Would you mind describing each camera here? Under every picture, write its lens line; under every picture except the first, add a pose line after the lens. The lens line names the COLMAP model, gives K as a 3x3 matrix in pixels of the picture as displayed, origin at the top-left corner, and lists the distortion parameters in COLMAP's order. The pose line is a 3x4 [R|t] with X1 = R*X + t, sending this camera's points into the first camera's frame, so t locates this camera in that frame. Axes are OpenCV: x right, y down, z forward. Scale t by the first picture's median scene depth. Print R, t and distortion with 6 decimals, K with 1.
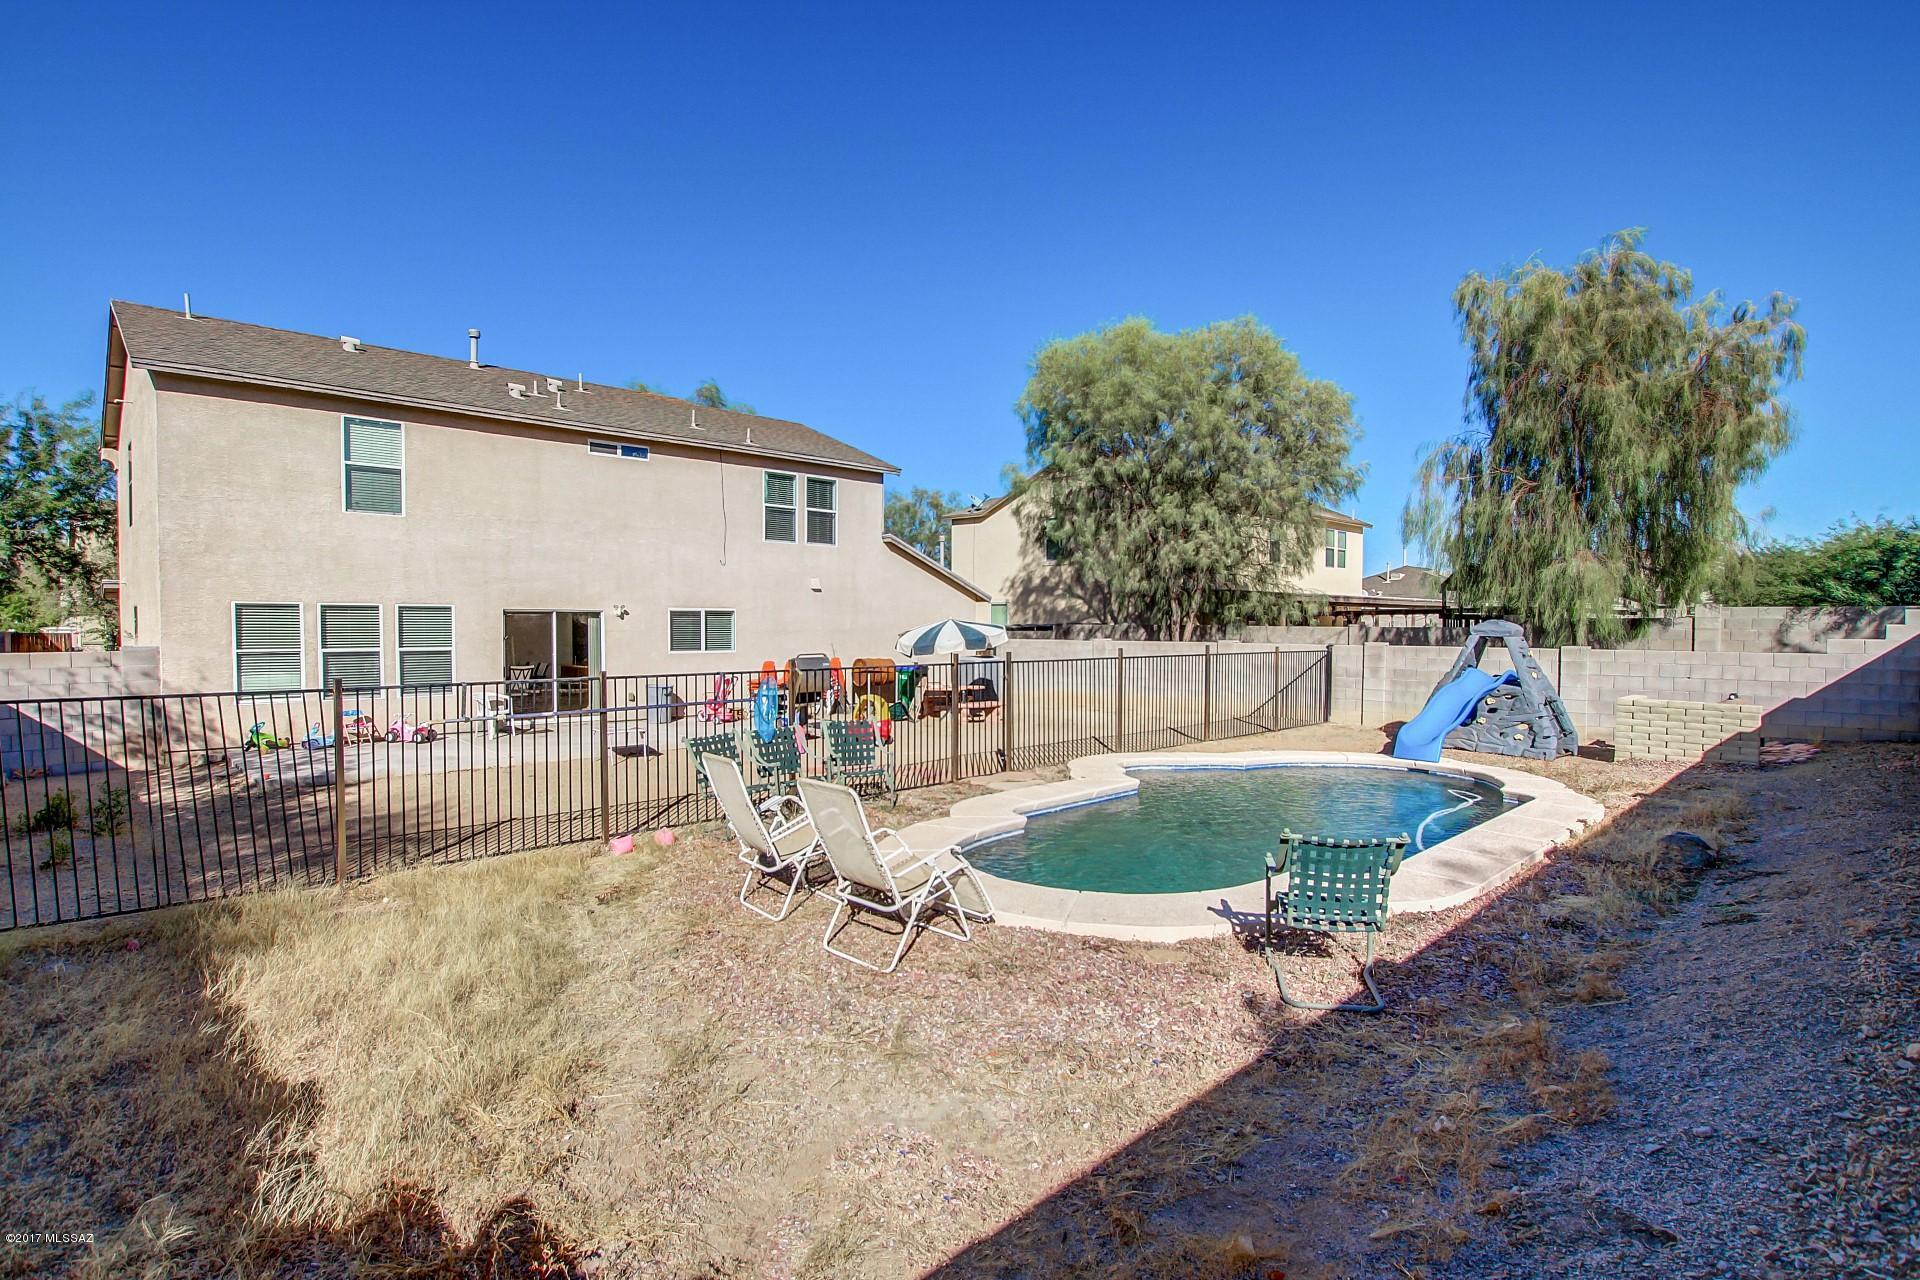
lens RADIAL K [[917.3, 0, 964.0], [0, 917.3, 646.0], [0, 0, 1]] dist [-0.030750, 0.001390]
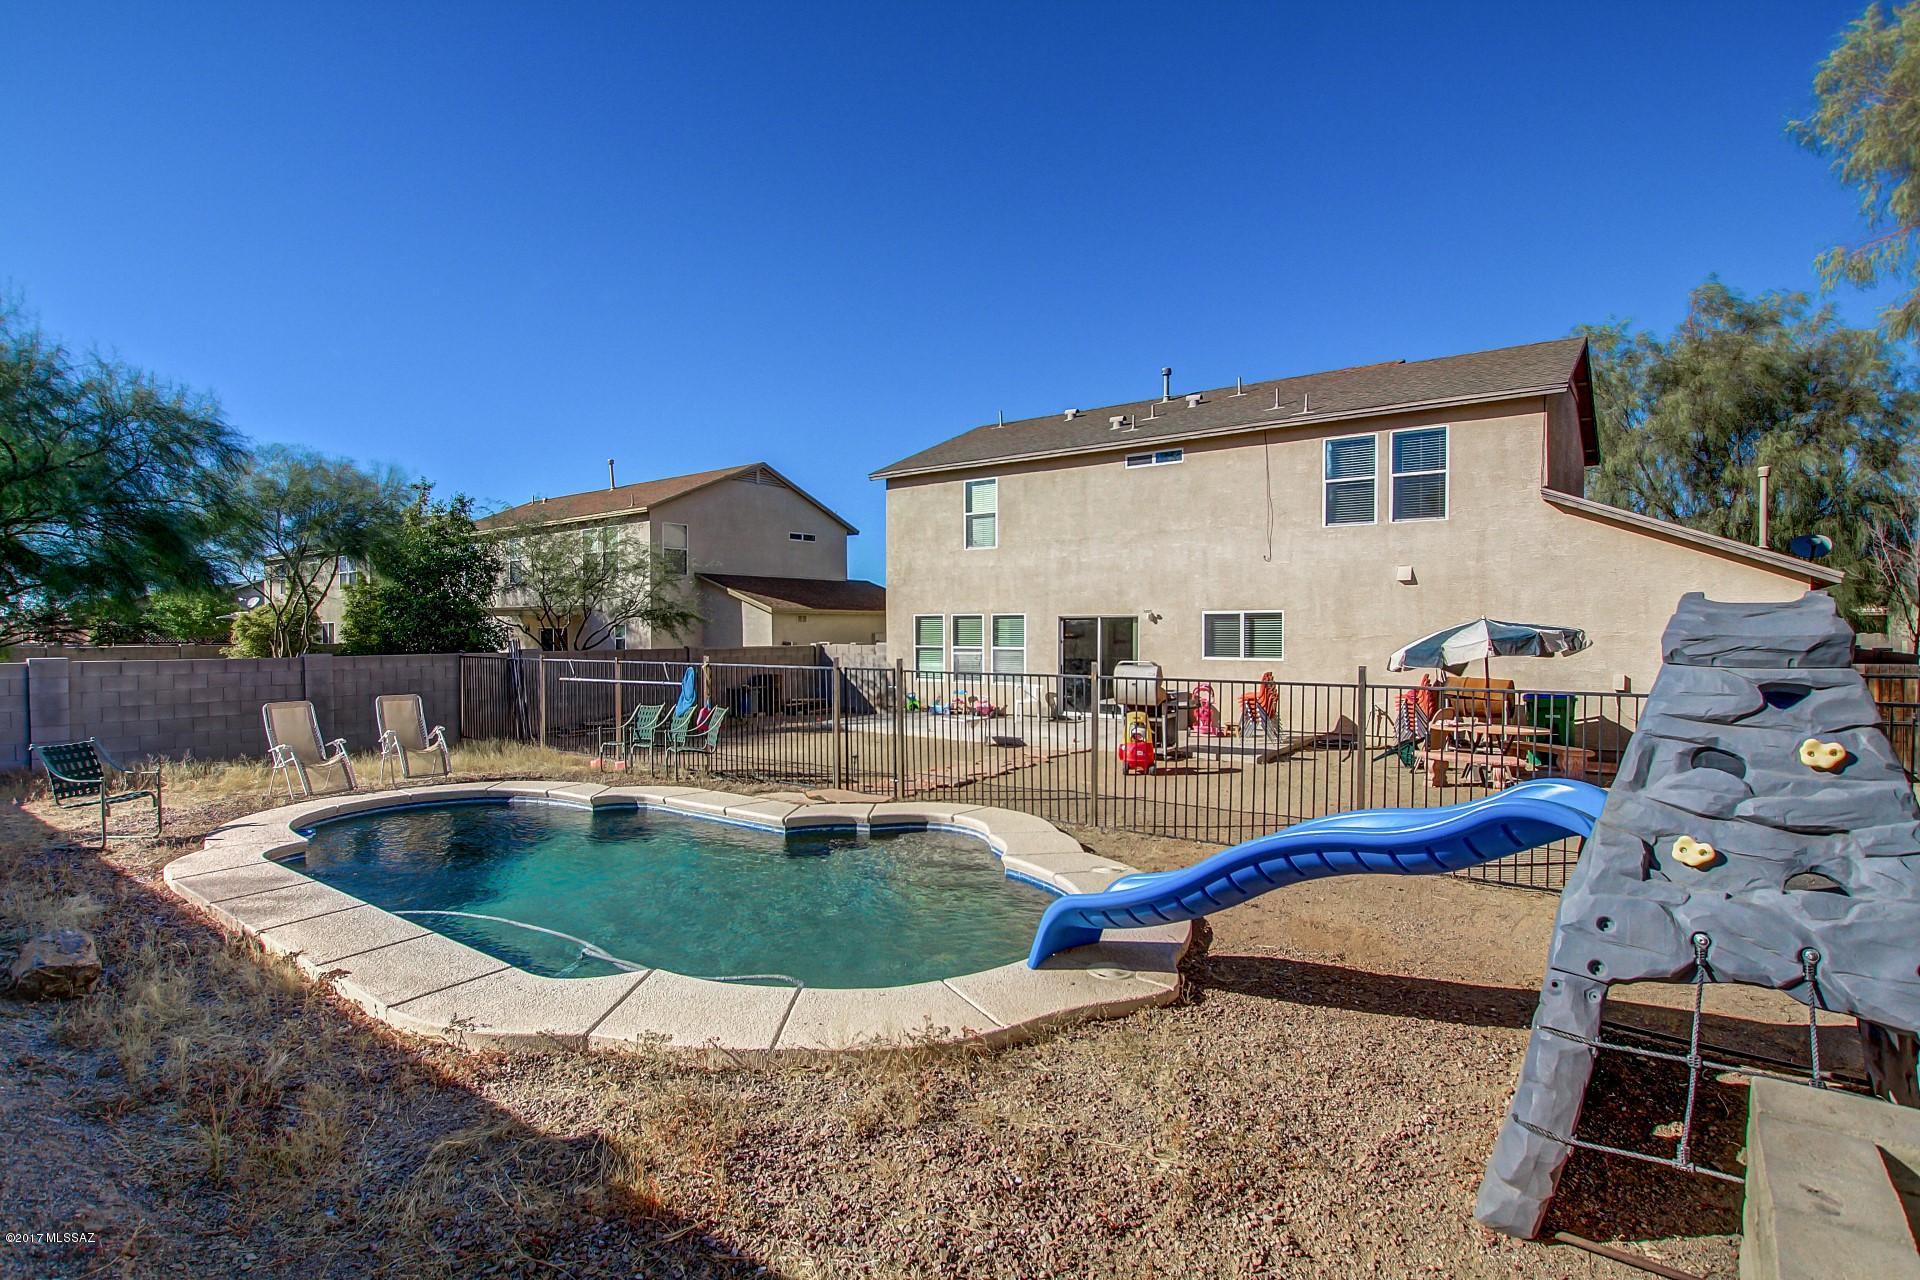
lens RADIAL K [[917.3, 0, 964.0], [0, 917.3, 646.0], [0, 0, 1]] dist [-0.030750, 0.001390]
pose [[0.181676, 0.019623, -0.983163, 0.602819], [-0.016802, 0.999717, 0.016849, -0.017032], [0.983215, 0.013458, 0.181954, 0.604253]]
